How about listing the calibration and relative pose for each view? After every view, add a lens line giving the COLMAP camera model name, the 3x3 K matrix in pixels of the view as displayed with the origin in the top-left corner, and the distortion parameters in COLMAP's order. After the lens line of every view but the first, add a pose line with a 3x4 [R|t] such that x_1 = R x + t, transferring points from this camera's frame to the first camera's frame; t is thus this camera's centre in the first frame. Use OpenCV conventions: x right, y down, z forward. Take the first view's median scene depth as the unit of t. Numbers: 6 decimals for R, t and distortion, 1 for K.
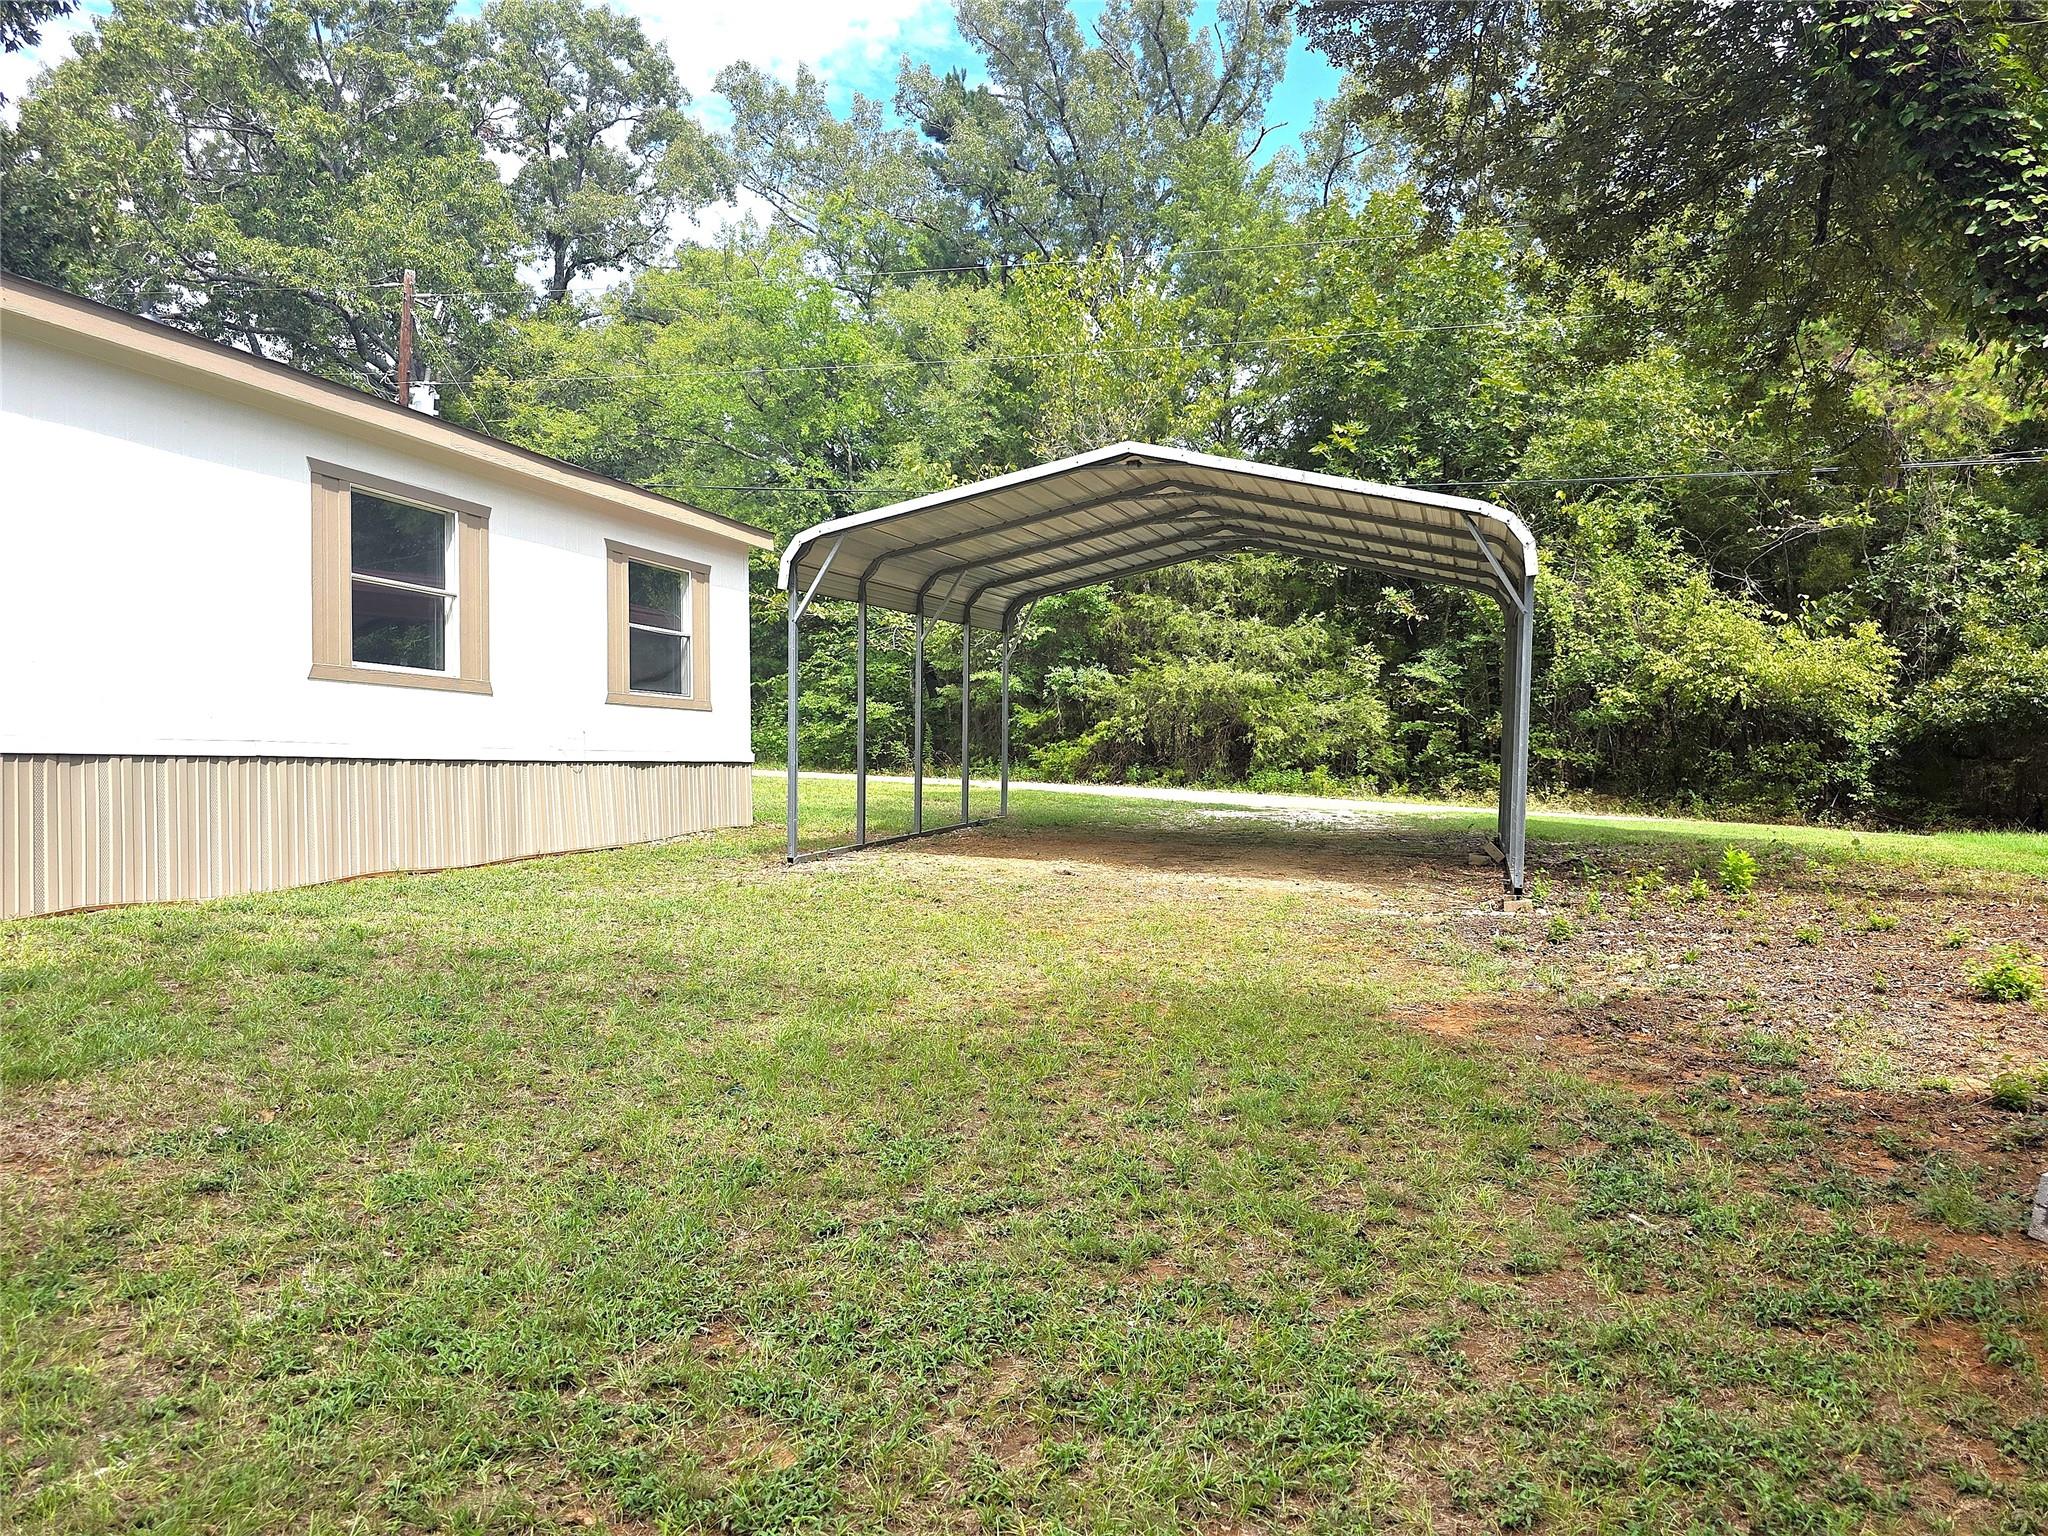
lens RADIAL K [[1480.6, 0, 1002.8], [0, 1480.6, 766.2], [0, 0, 1]] dist [0.049171, -0.039131]
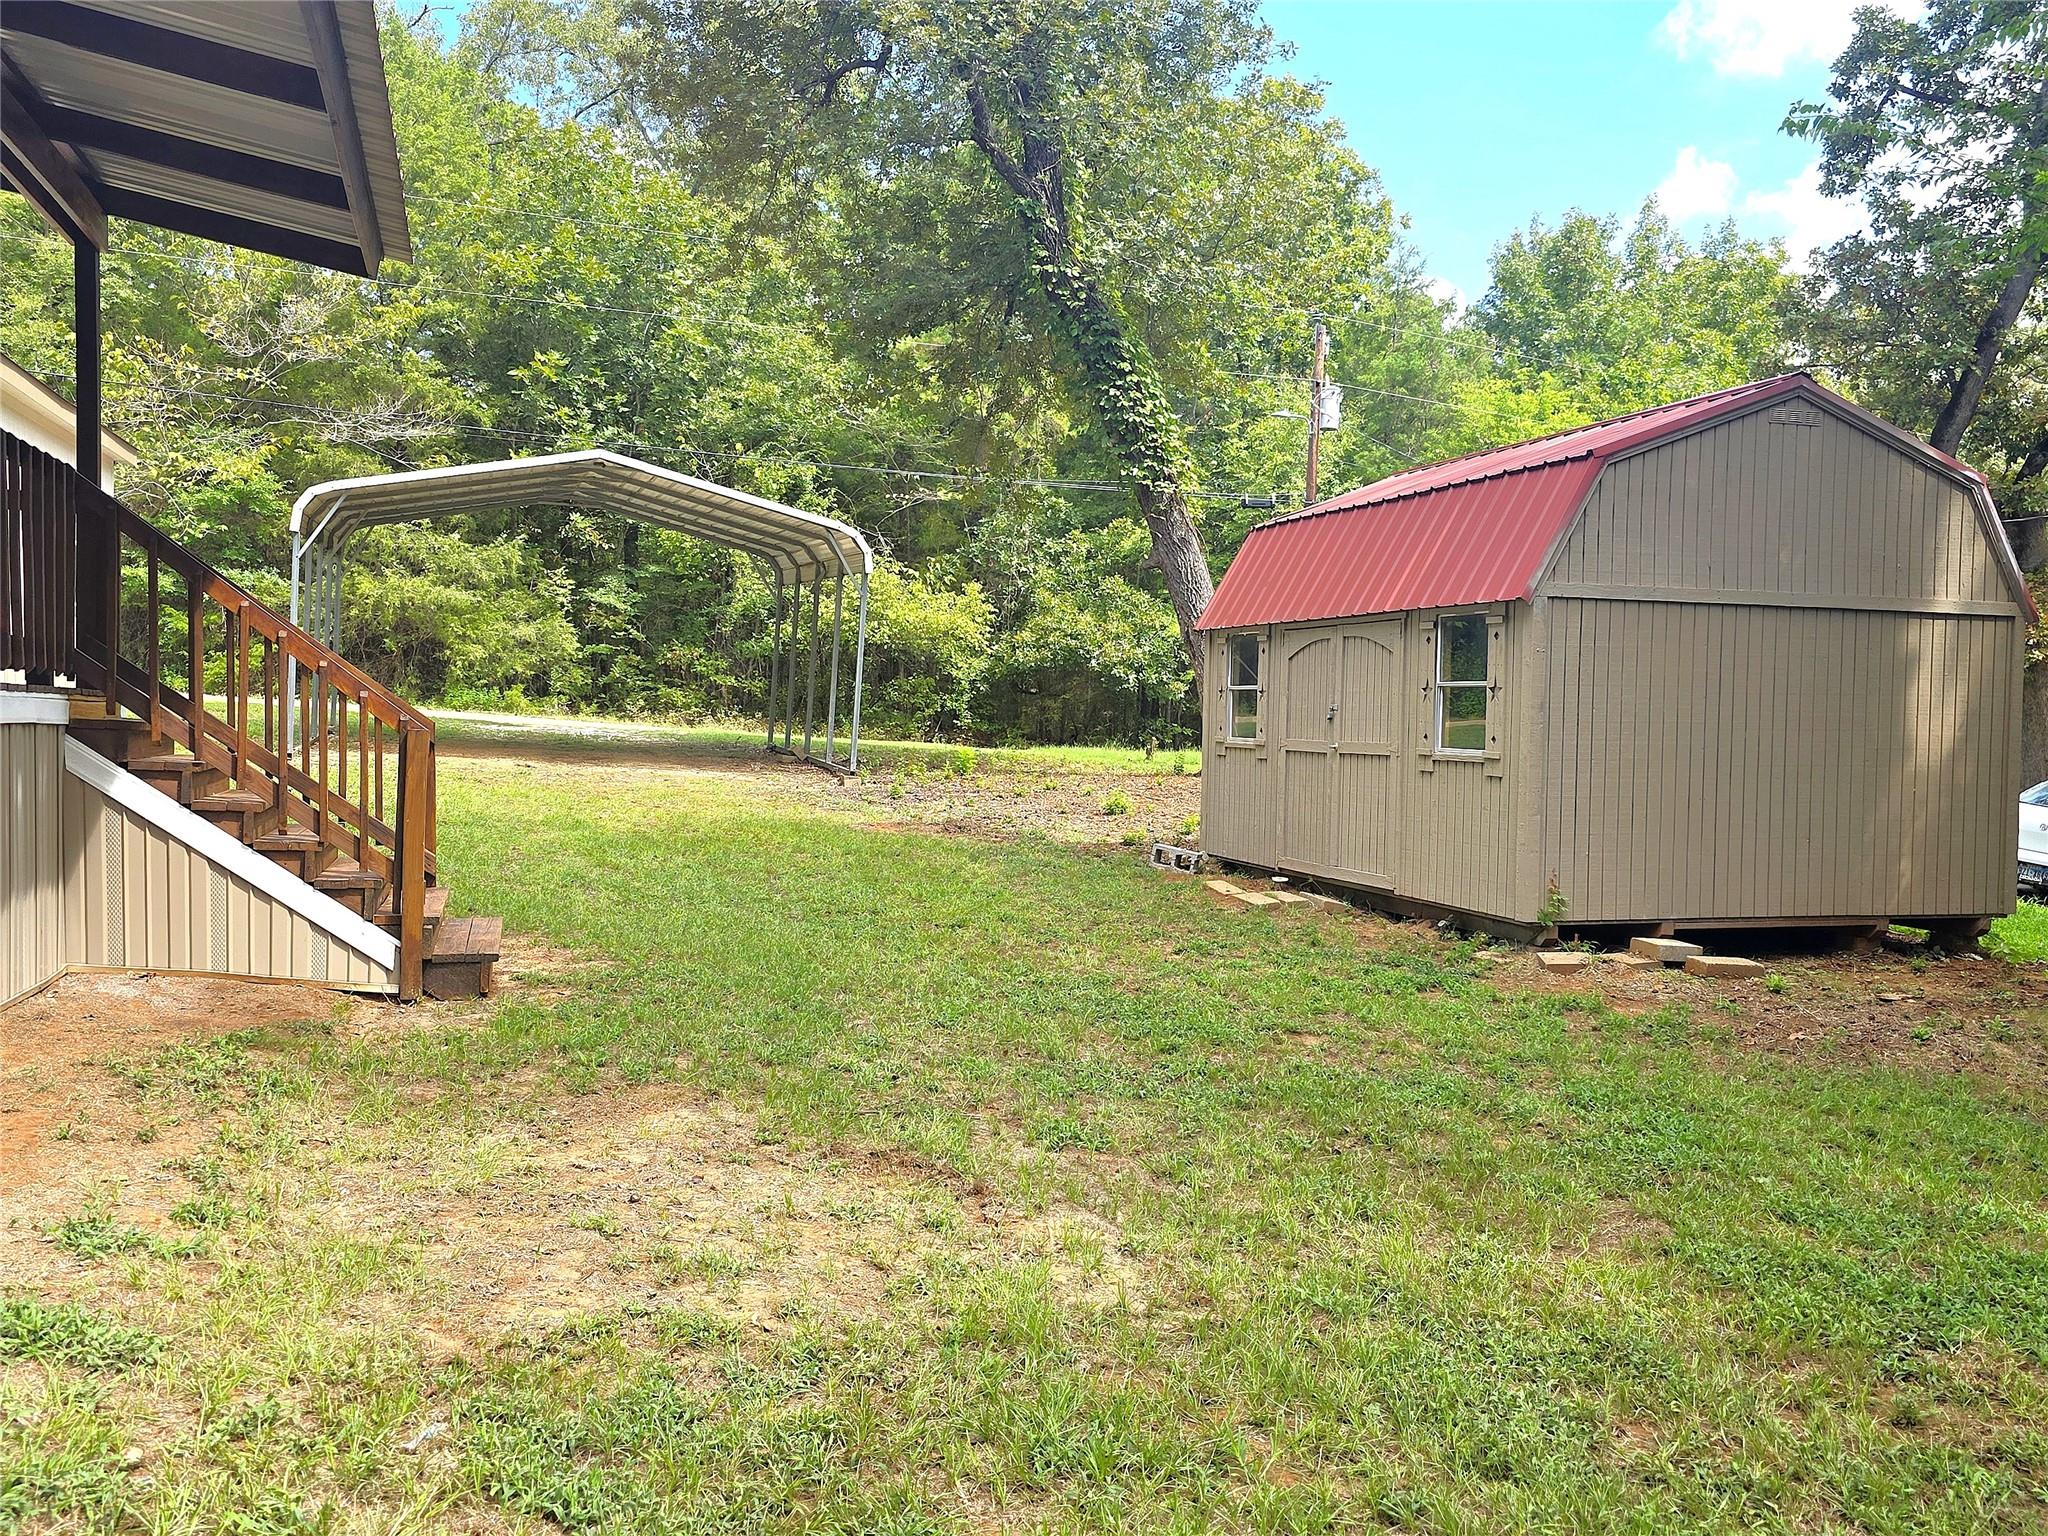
lens RADIAL K [[1738.1, 0, 1028.9], [0, 1738.1, 766.7], [0, 0, 1]] dist [0.014103, -0.000661]
pose [[0.826763, 0.002026, 0.562546, -0.172296], [-0.029513, 0.998773, 0.039777, -0.002117], [-0.561775, -0.049488, 0.825809, -0.198095]]
